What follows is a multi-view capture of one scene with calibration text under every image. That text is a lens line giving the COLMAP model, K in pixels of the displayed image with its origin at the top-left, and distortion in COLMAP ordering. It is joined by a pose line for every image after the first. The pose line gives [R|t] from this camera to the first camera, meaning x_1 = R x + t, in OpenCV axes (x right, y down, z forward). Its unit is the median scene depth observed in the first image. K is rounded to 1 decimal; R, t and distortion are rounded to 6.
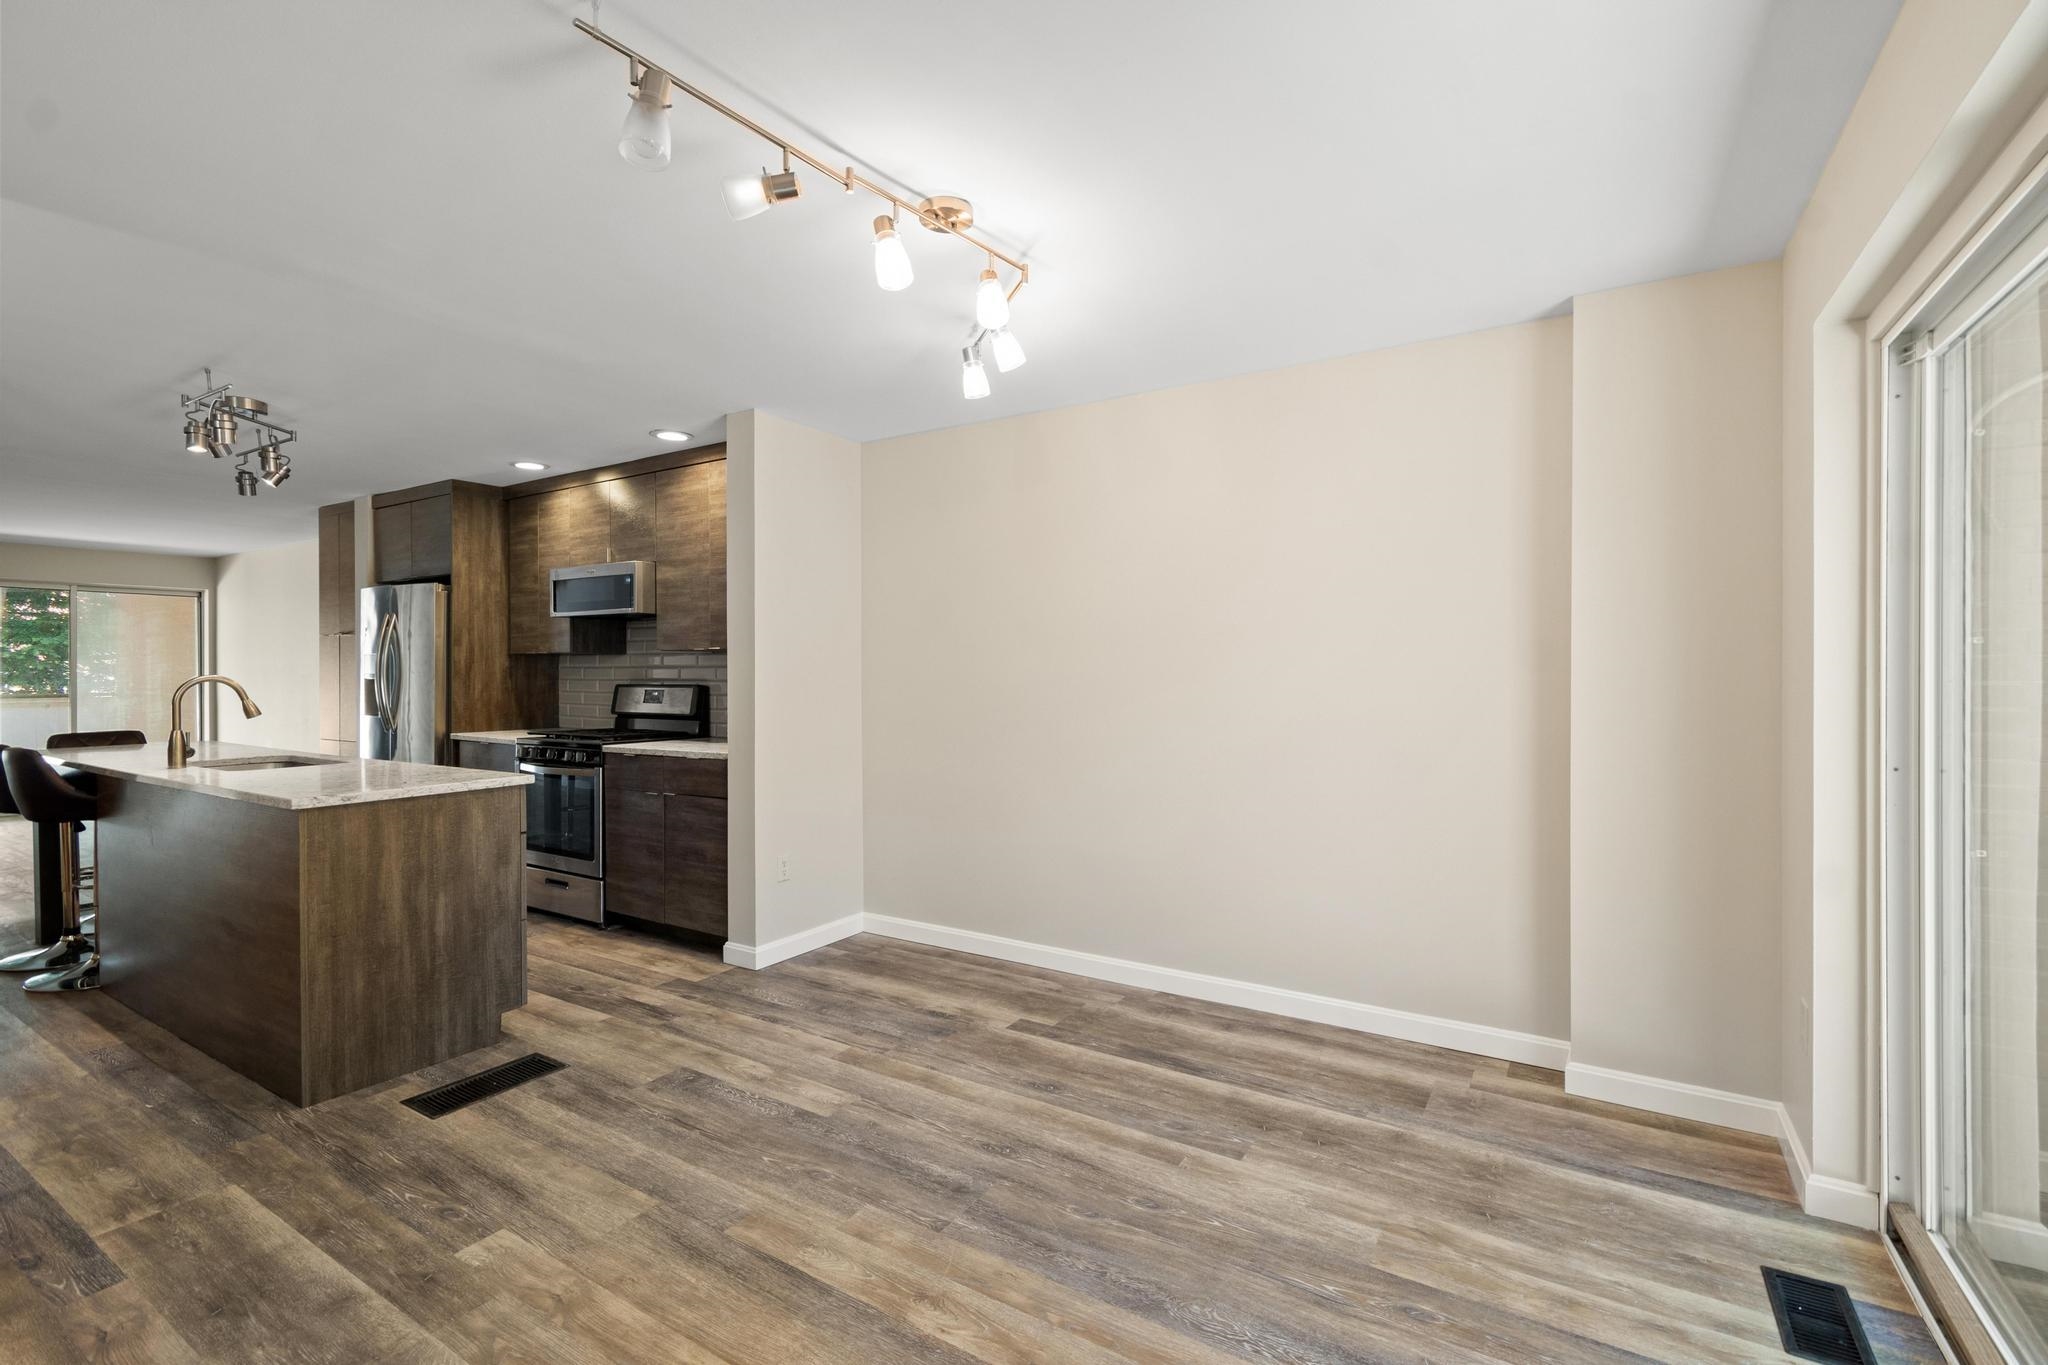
lens RADIAL K [[926.3, 0, 1050.5], [0, 926.3, 677.6], [0, 0, 1]] dist [0.004143, -0.001069]
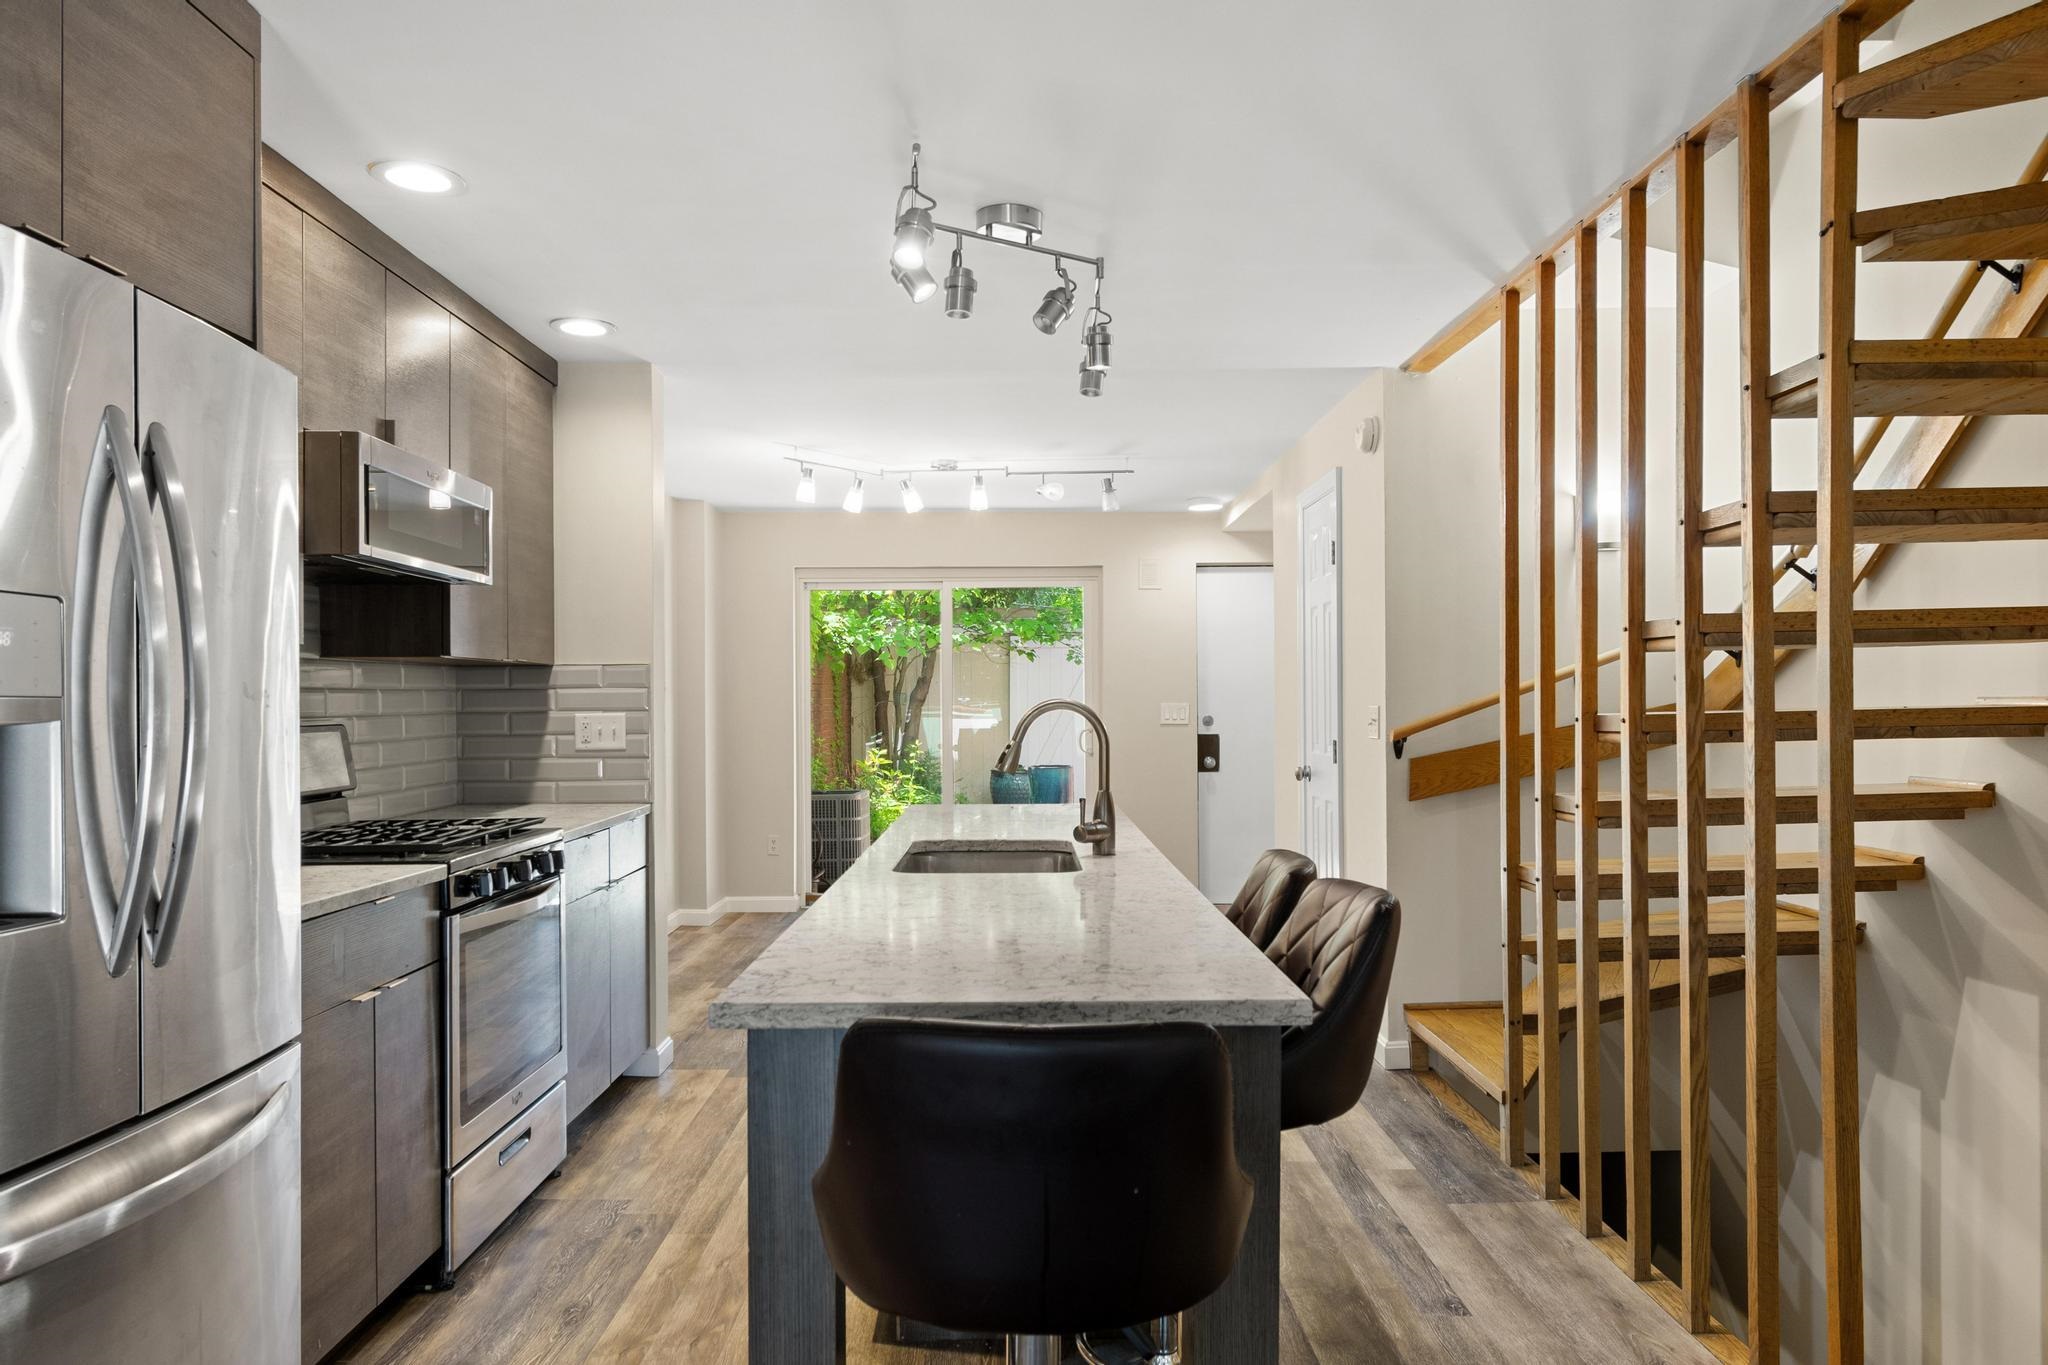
lens RADIAL K [[1407.8, 0, 1065.3], [0, 1407.8, 708.5], [0, 0, 1]] dist [0.003258, 0.002193]
pose [[-0.565026, 0.000900, 0.825072, -1.814065], [0.011435, 0.999912, 0.006740, -0.002274], [-0.824994, 0.013243, -0.564987, 1.658565]]
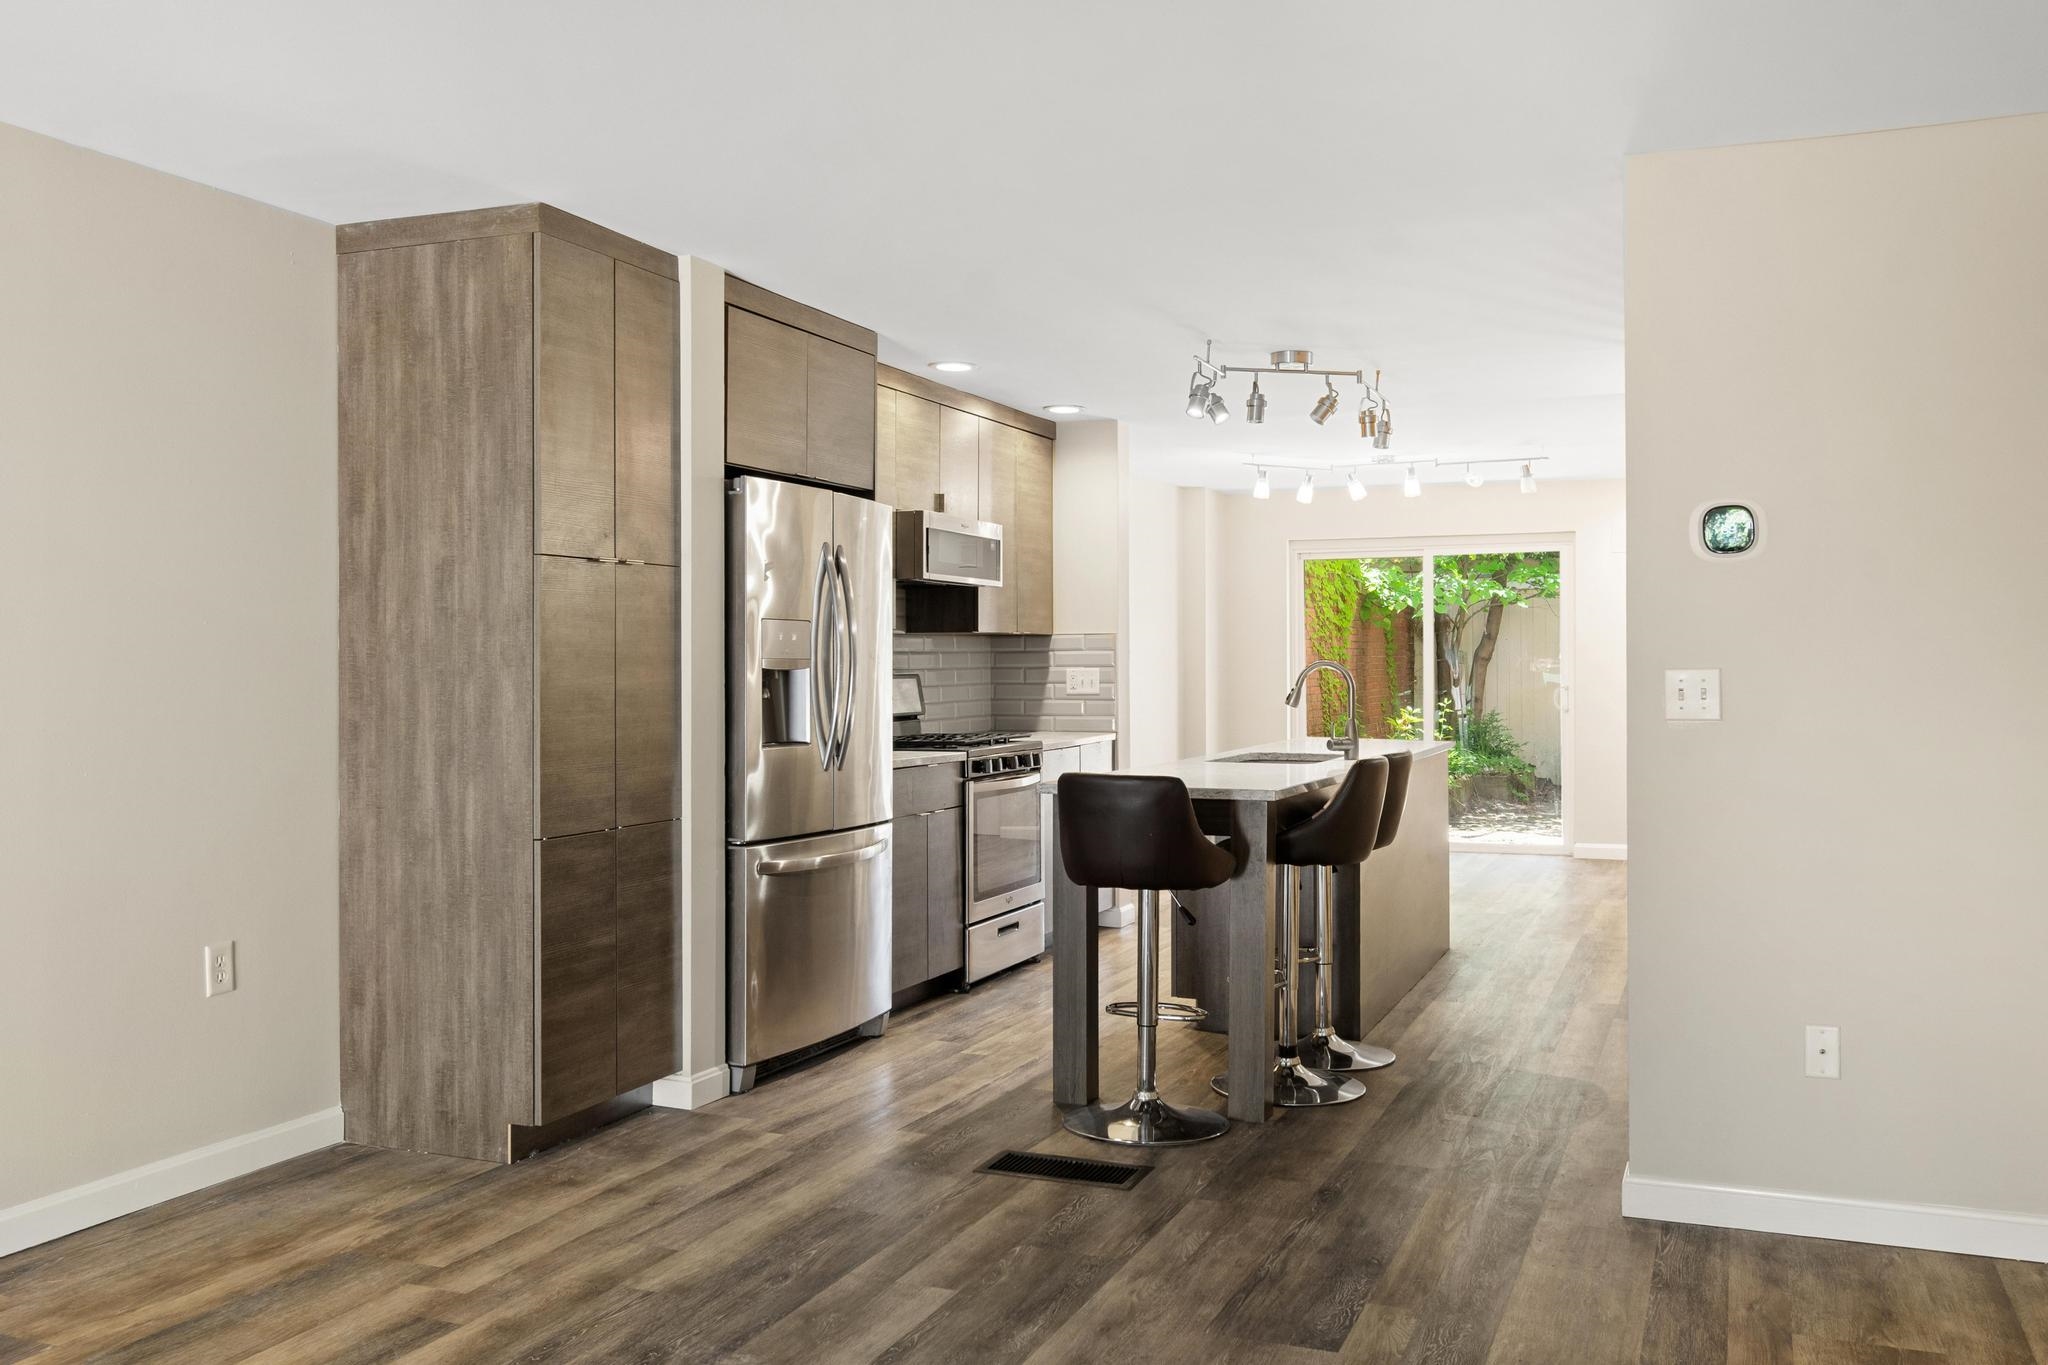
lens RADIAL K [[1729.7, 0, 1040.2], [0, 1729.7, 663.3], [0, 0, 1]] dist [-0.000695, -0.003290]
pose [[-0.178871, 0.000615, 0.983872, -2.792300], [0.008008, 0.999968, 0.000831, -0.003577], [-0.983840, 0.008027, -0.178871, 1.744997]]
